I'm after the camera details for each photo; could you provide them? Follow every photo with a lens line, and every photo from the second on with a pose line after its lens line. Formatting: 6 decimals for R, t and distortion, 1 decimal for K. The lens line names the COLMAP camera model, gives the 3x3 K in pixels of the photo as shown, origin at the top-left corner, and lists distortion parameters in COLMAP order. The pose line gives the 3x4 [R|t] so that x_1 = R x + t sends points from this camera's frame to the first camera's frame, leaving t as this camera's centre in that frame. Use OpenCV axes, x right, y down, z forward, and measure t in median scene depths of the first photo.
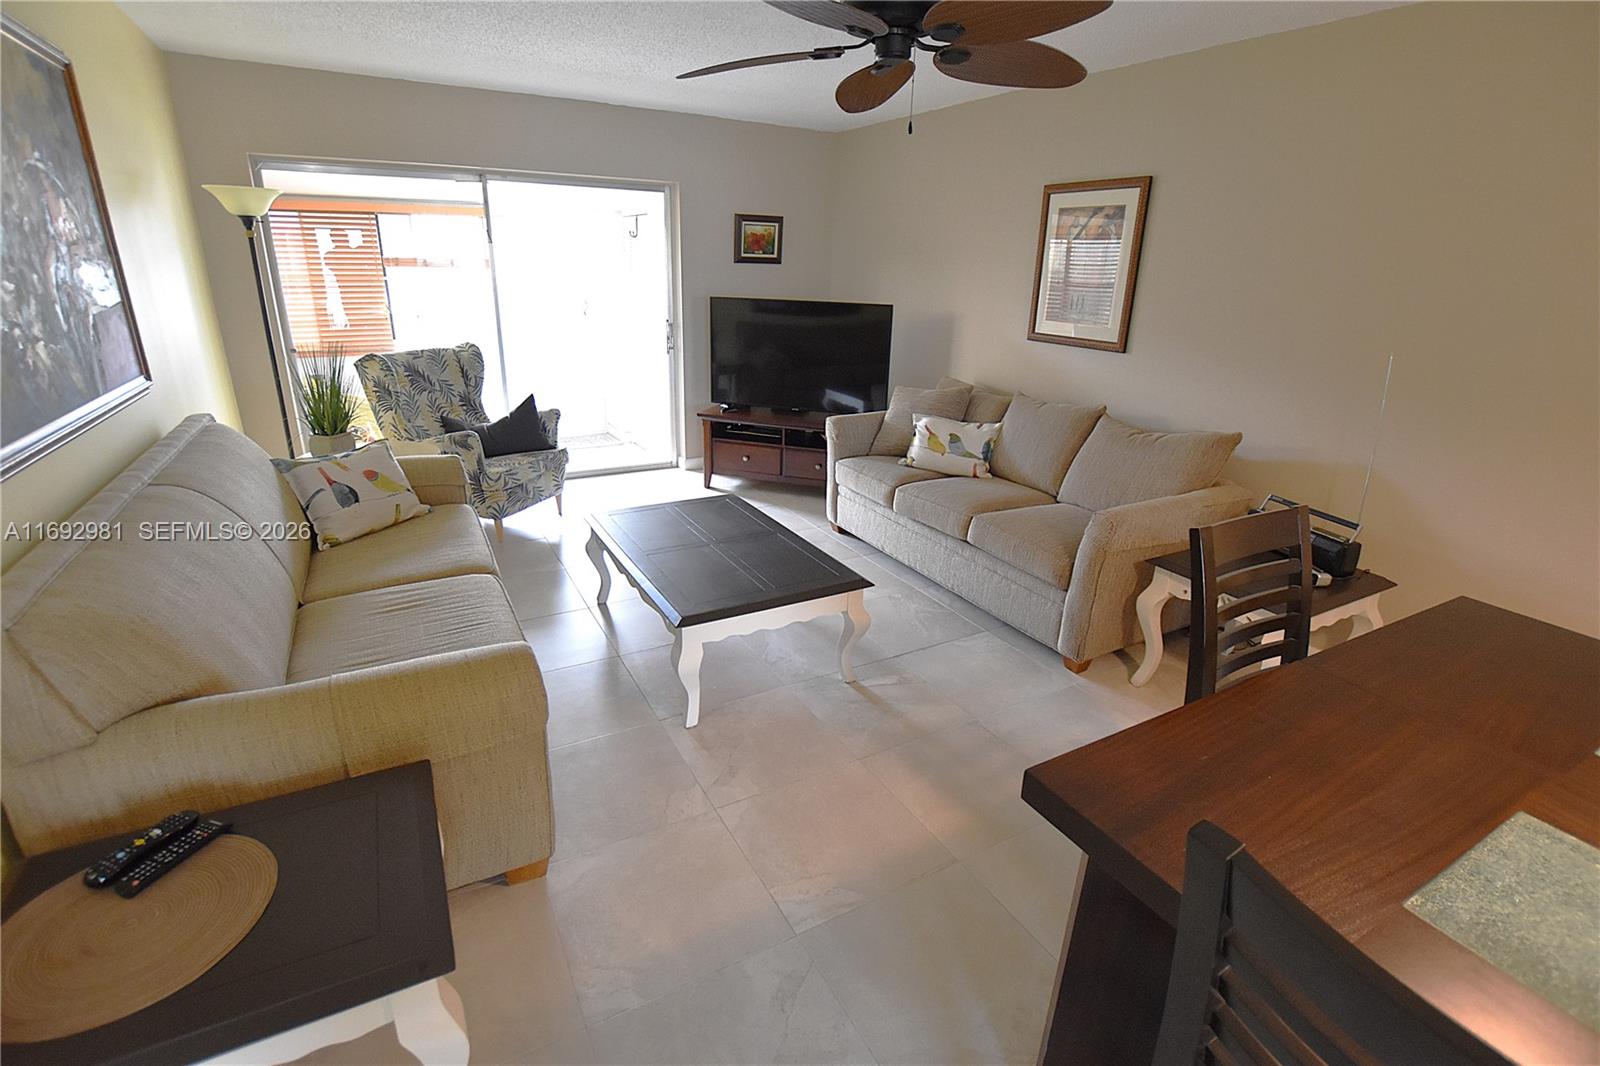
lens RADIAL K [[738.4, 0, 807.3], [0, 738.4, 525.7], [0, 0, 1]] dist [-0.026410, 0.005717]
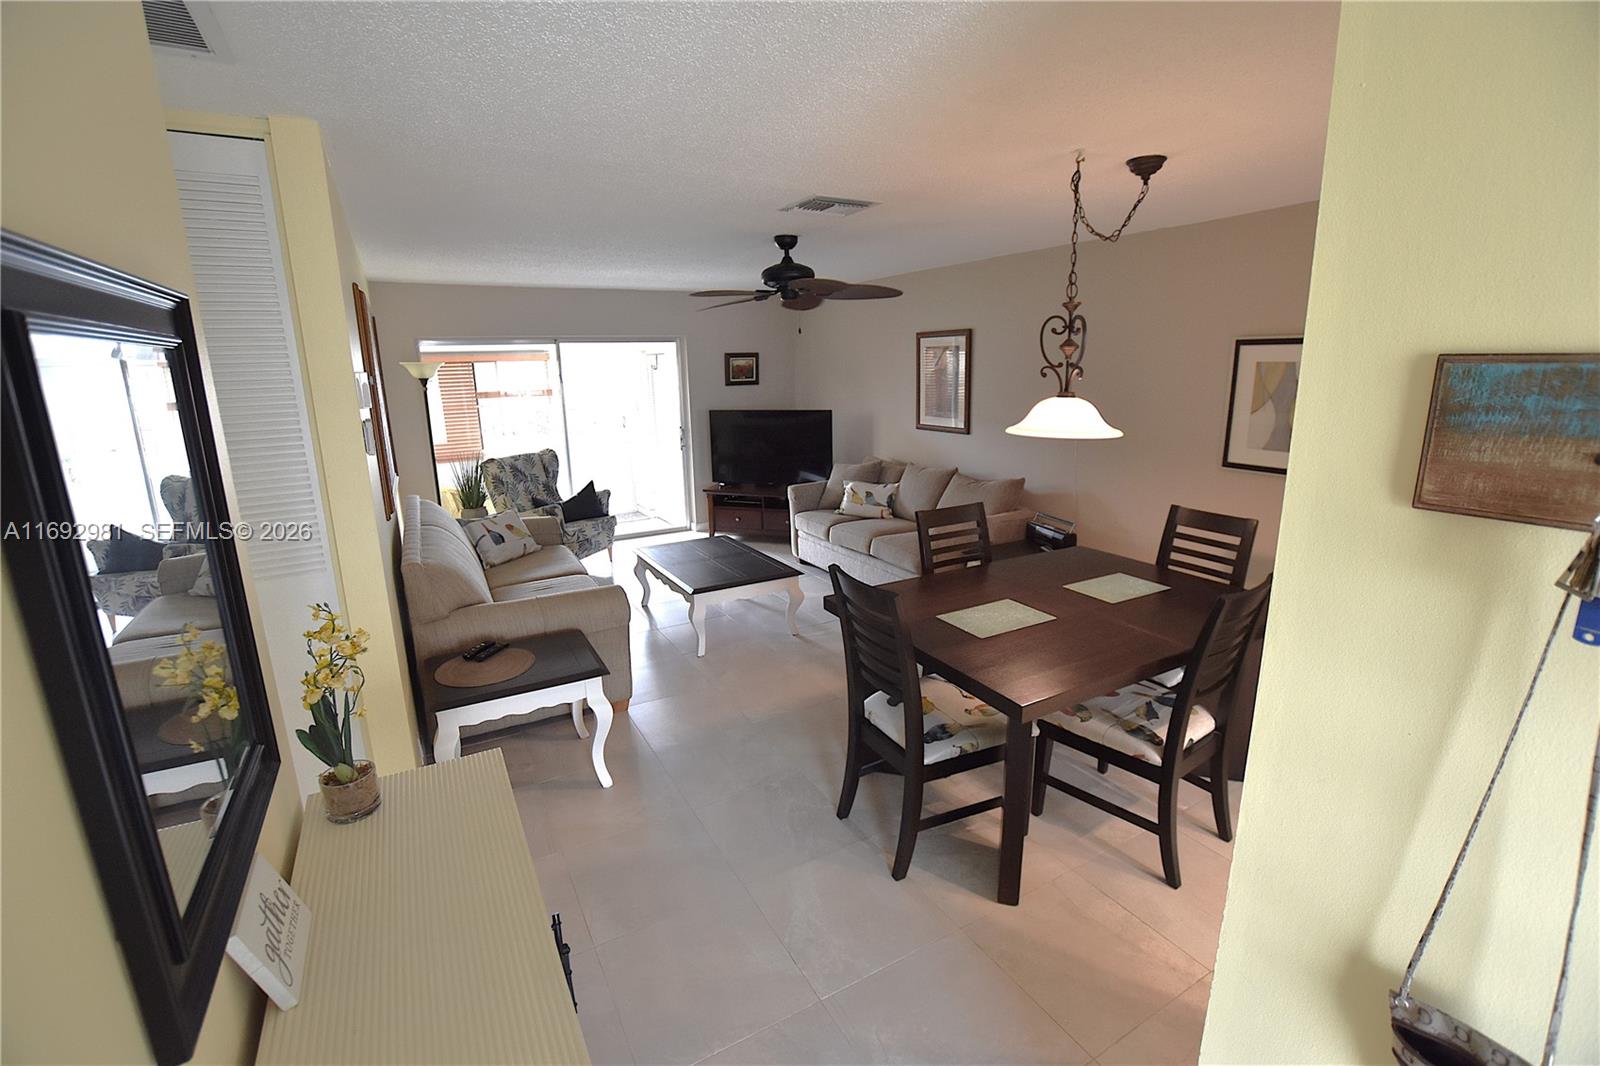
lens RADIAL K [[704.5, 0, 803.4], [0, 704.5, 532.3], [0, 0, 1]] dist [-0.033902, 0.004576]
pose [[0.998794, -0.046596, -0.015445, 0.078747], [0.044662, 0.993147, -0.107997, 0.107797], [0.020371, 0.107177, 0.994031, -0.434137]]
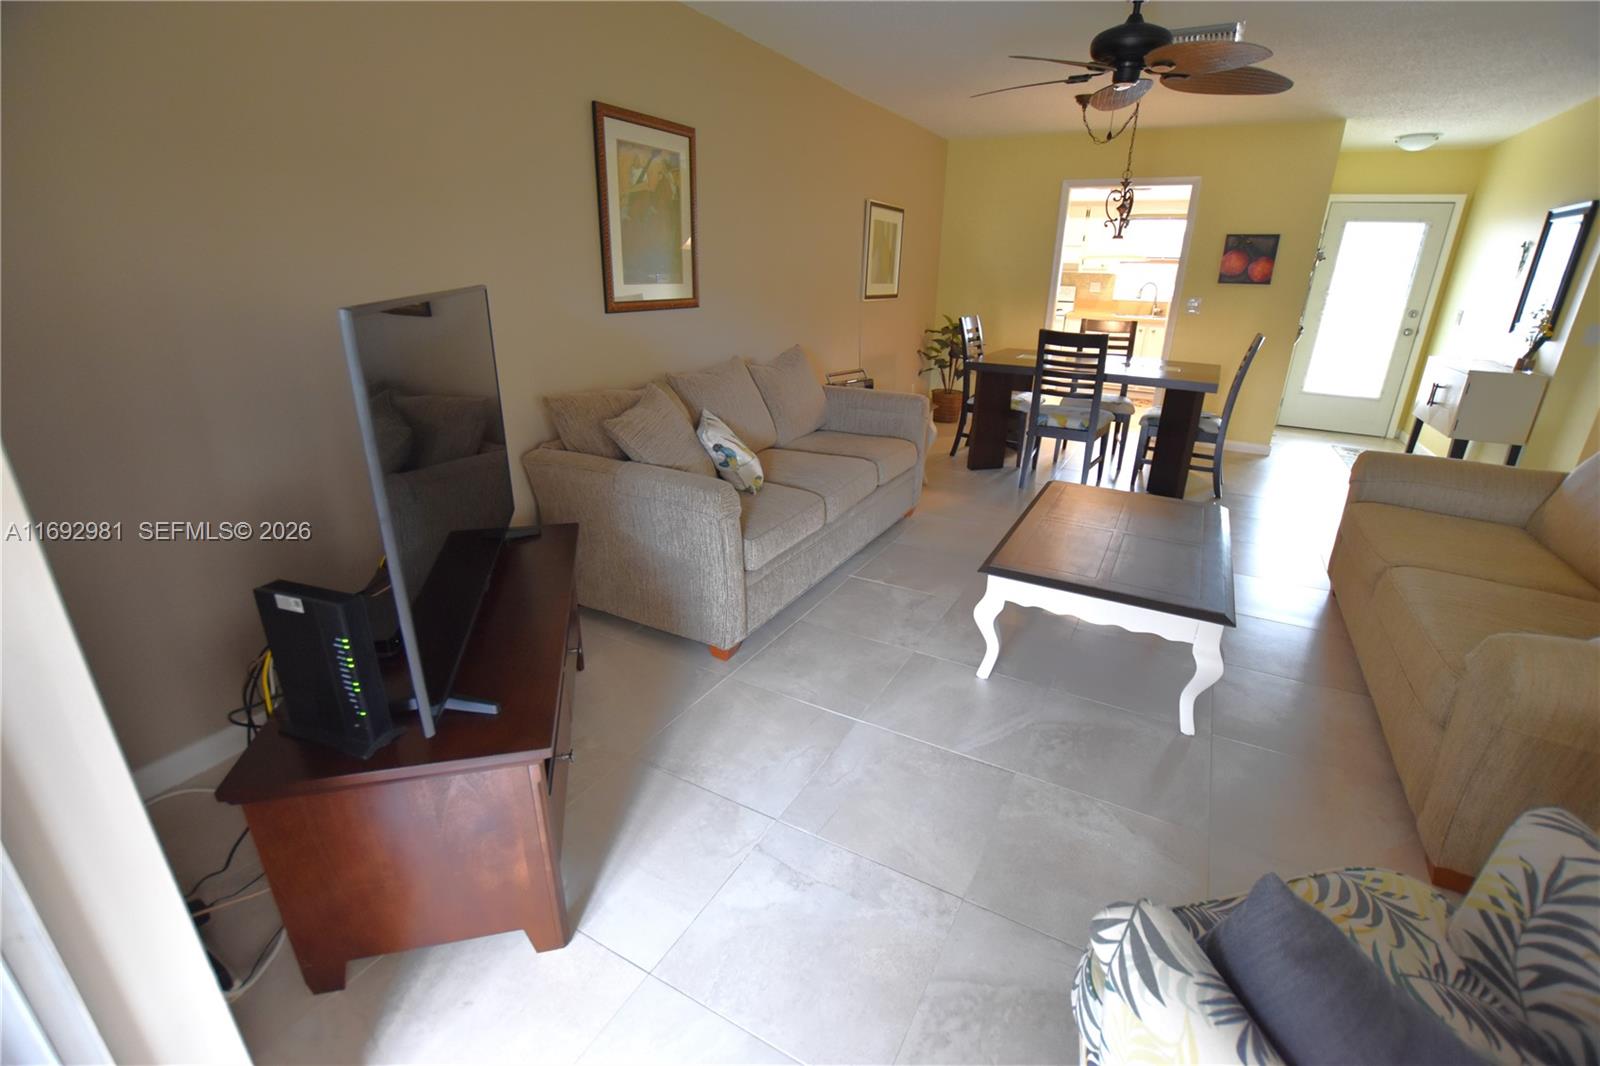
lens RADIAL K [[704.5, 0, 803.4], [0, 704.5, 532.3], [0, 0, 1]] dist [-0.033902, 0.004576]
pose [[-0.519819, -0.336834, 0.785067, -0.451919], [0.254772, 0.816040, 0.518816, -0.393273], [-0.815401, 0.469704, -0.338377, 1.192417]]
